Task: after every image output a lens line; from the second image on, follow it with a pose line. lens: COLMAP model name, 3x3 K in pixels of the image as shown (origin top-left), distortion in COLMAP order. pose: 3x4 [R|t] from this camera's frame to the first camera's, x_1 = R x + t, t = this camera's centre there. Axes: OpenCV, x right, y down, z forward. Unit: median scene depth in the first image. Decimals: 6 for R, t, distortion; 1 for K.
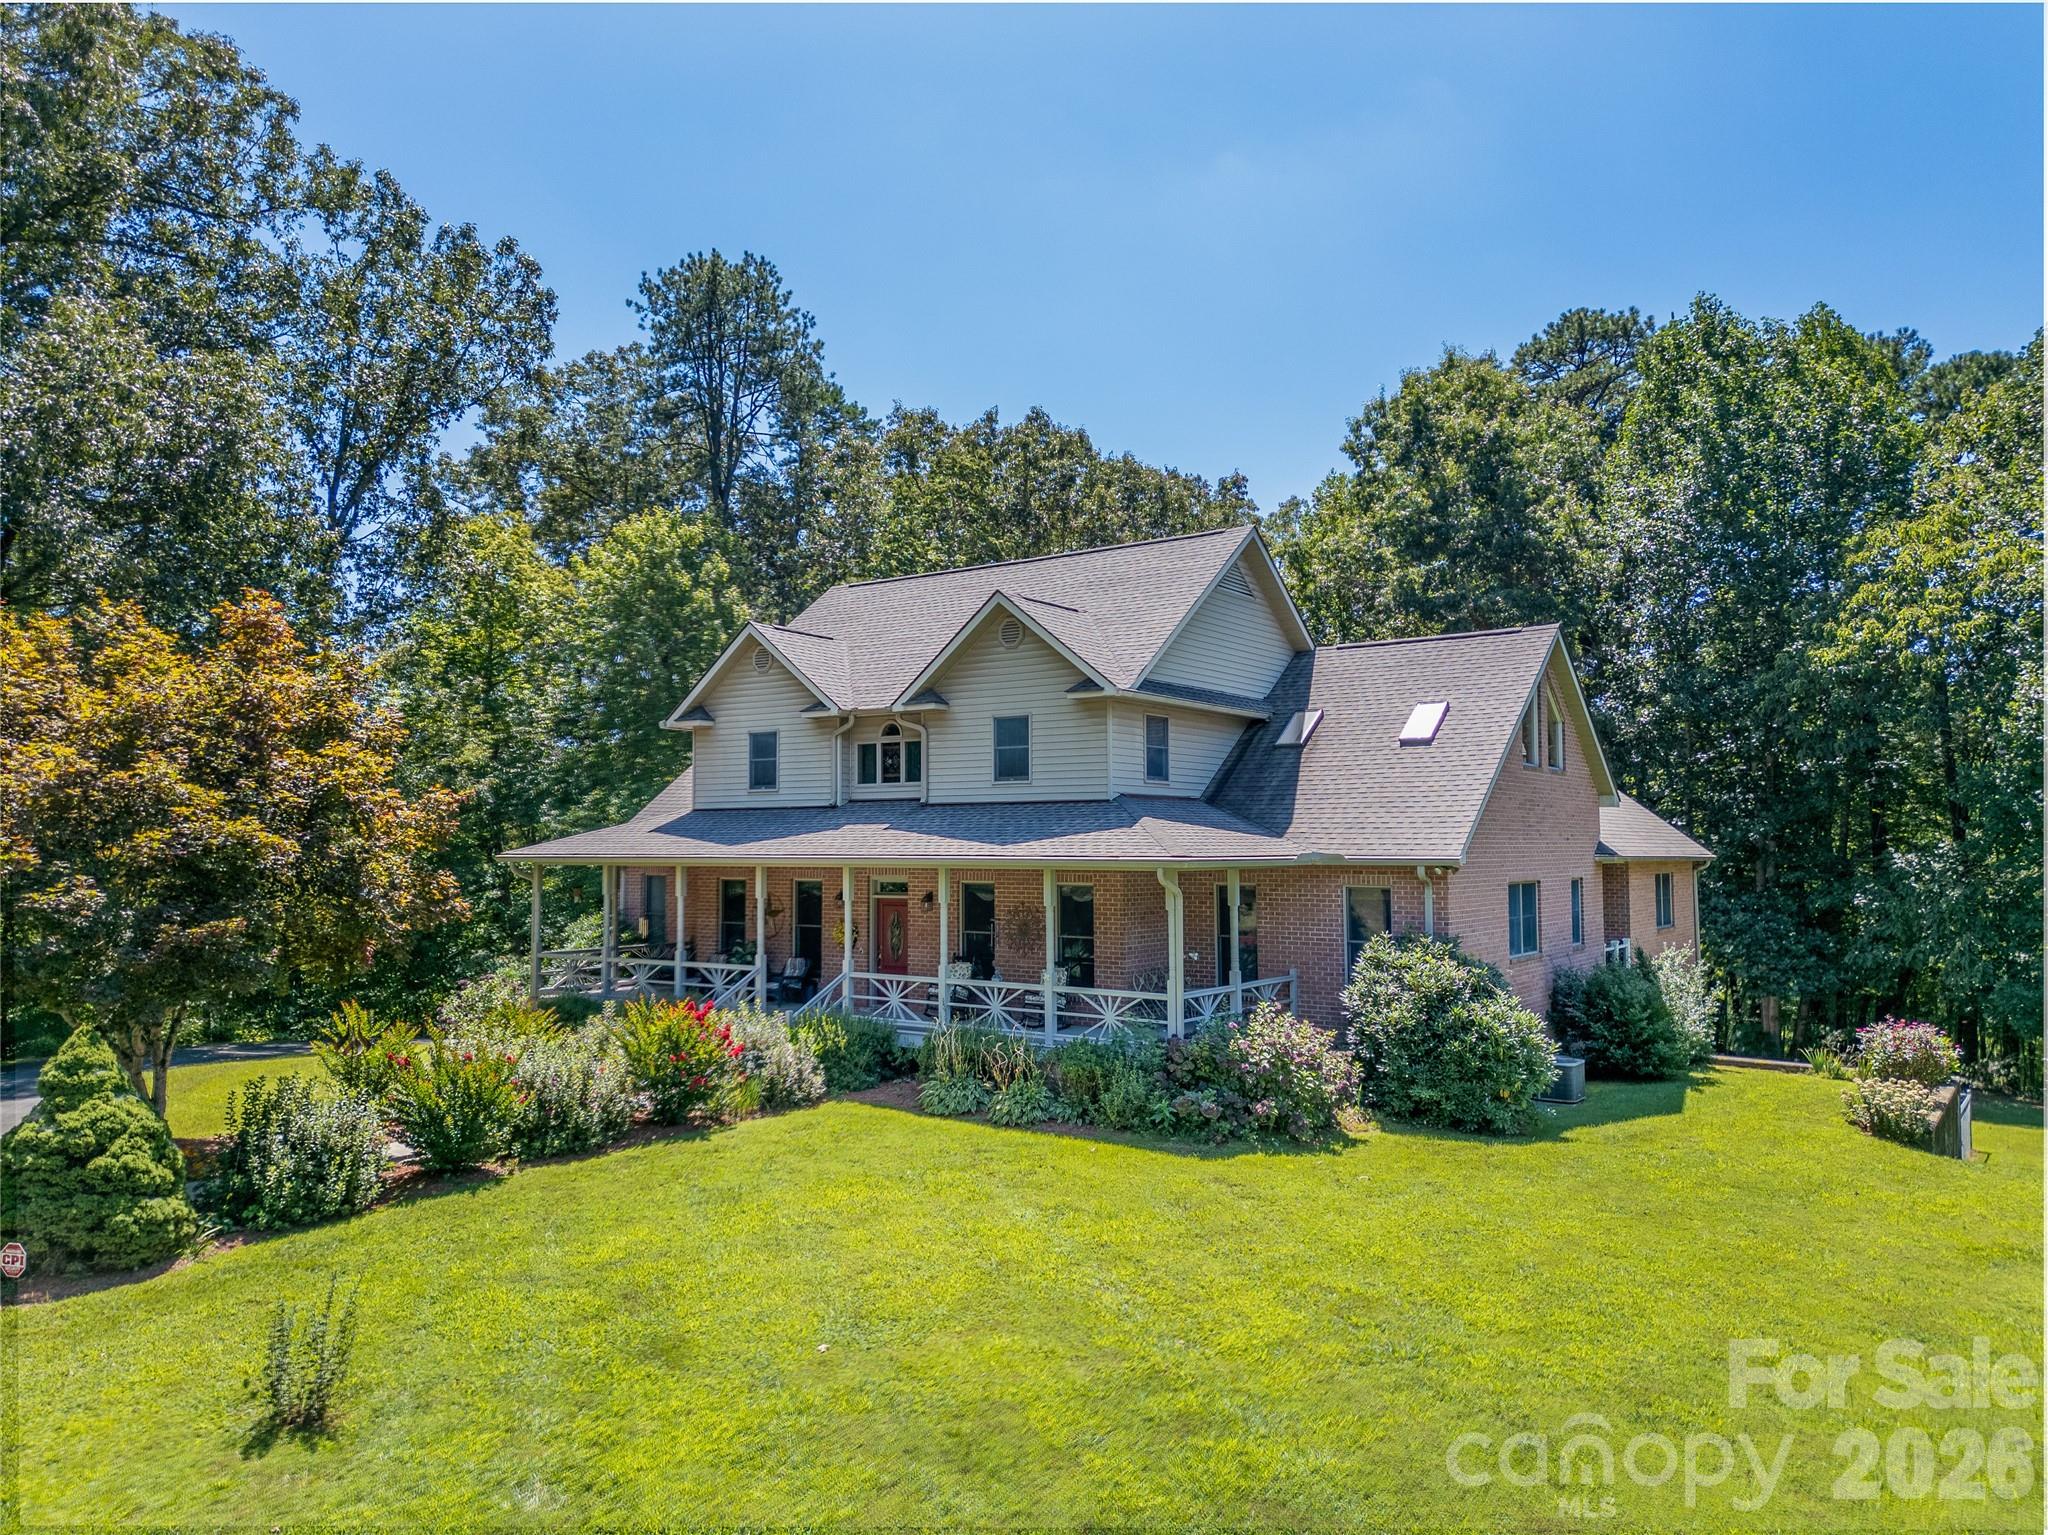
lens RADIAL K [[1462.9, 0, 1024.0], [0, 1462.9, 767.5], [0, 0, 1]] dist [0.042197, -0.038646]
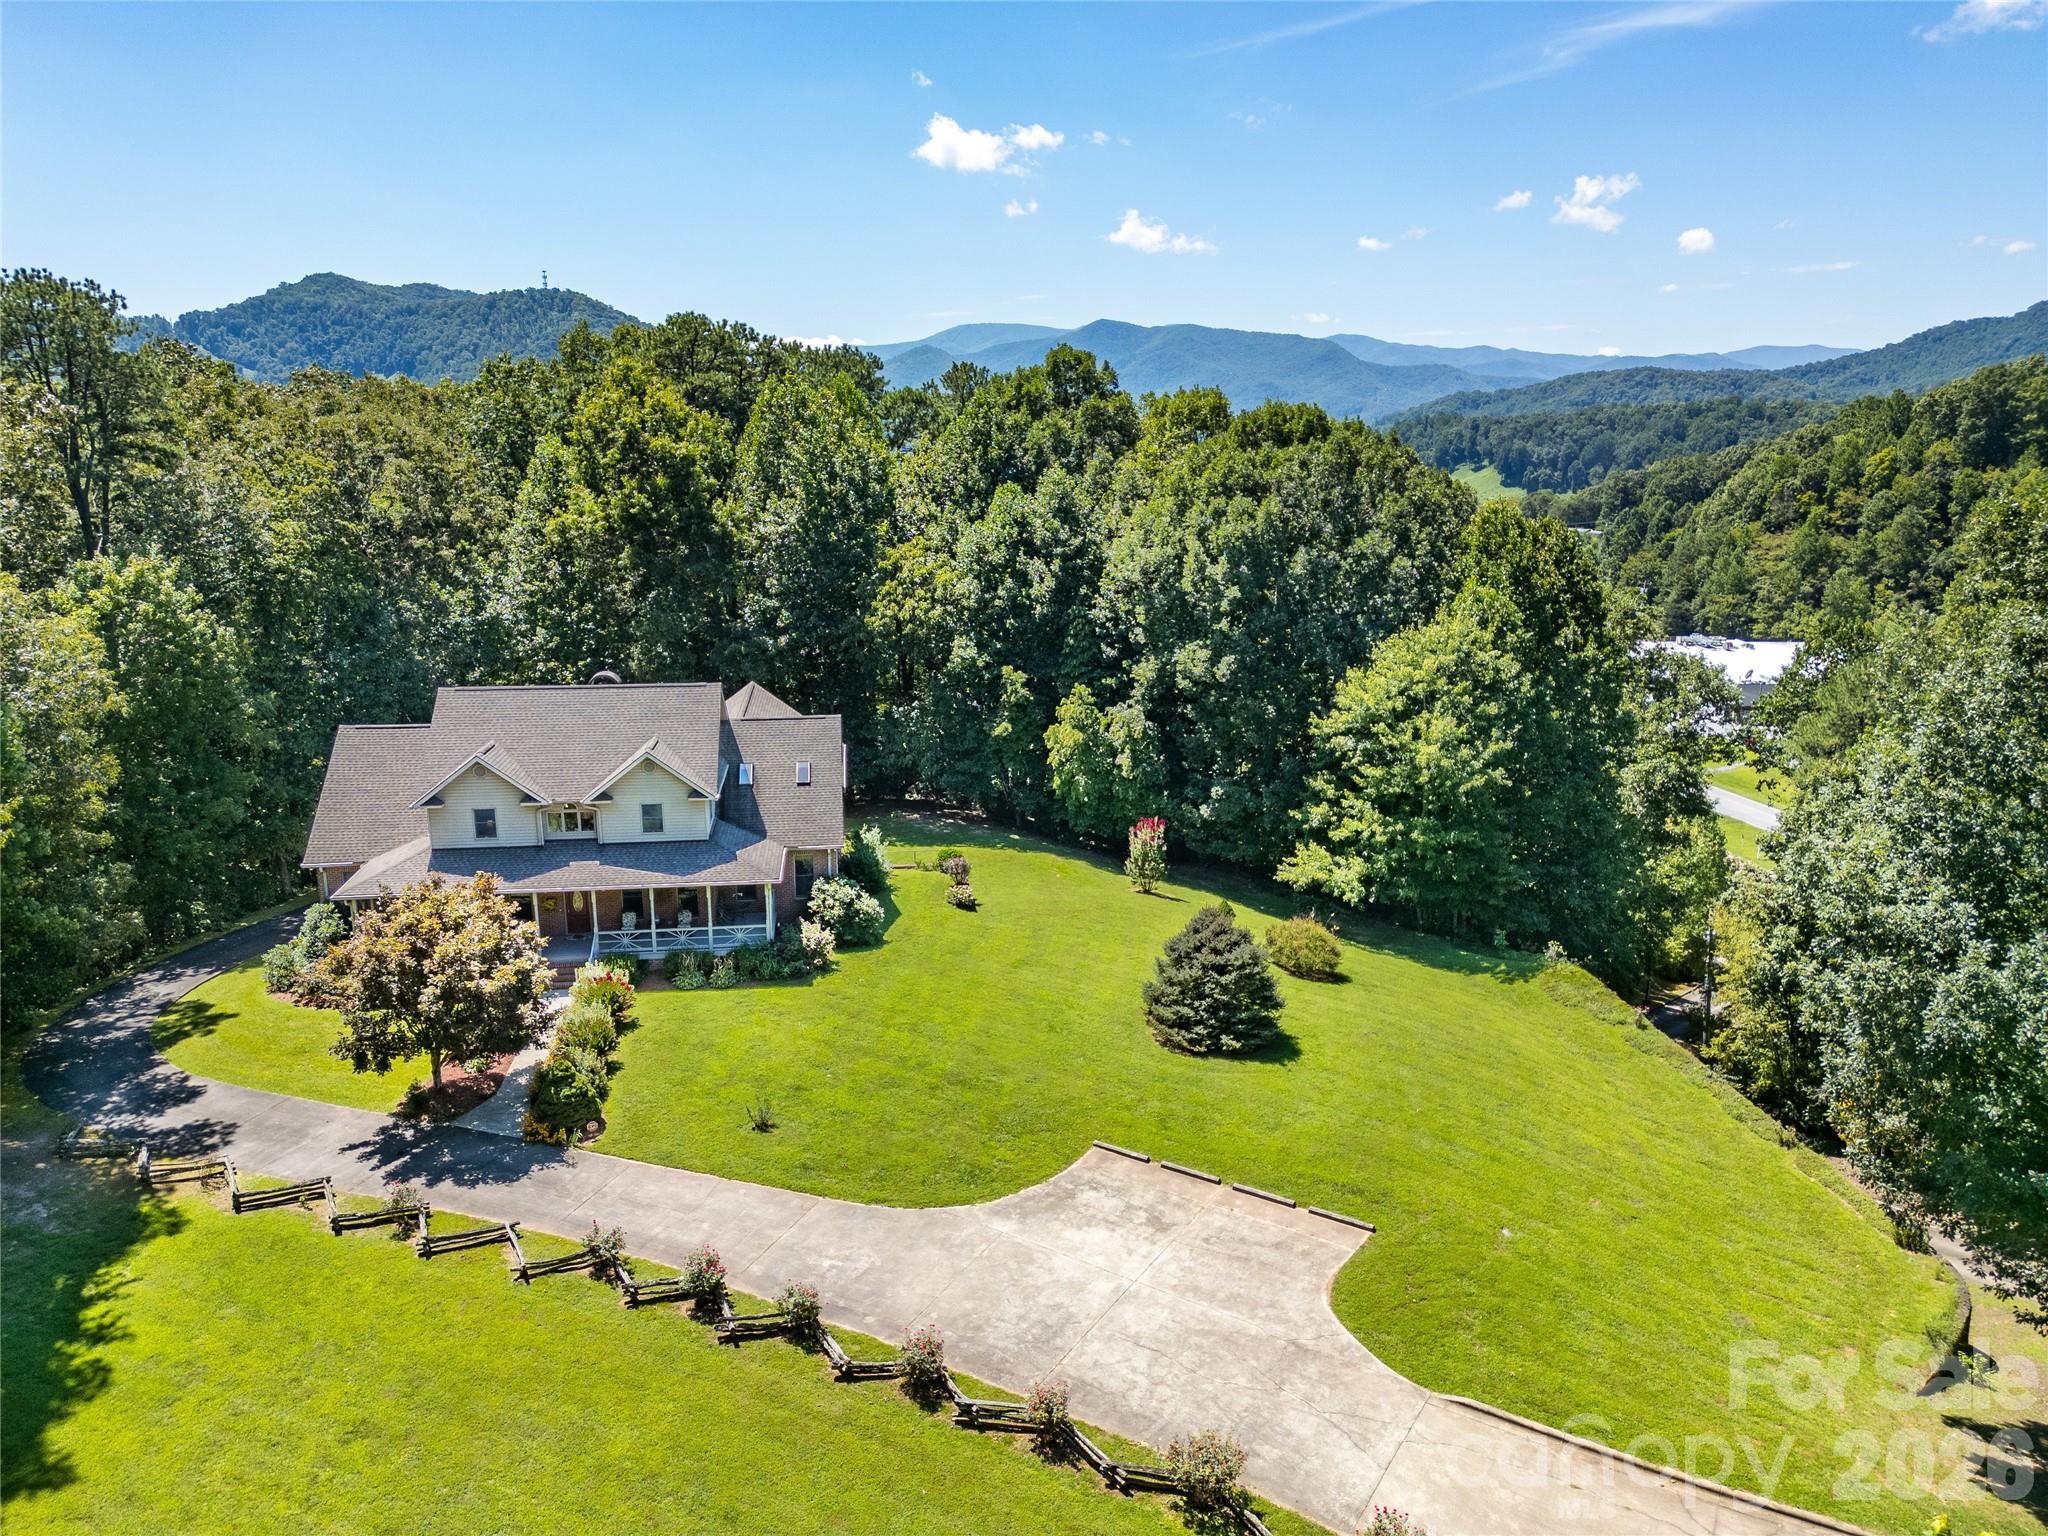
lens RADIAL K [[1429.2, 0, 1024.0], [0, 1429.2, 768.0], [0, 0, 1]] dist [0.045325, -0.027683]
pose [[0.732929, -0.163788, 0.660294, -1.021895], [-0.039070, 0.958850, 0.281213, -0.721792], [-0.679182, -0.231906, 0.696370, -0.880571]]
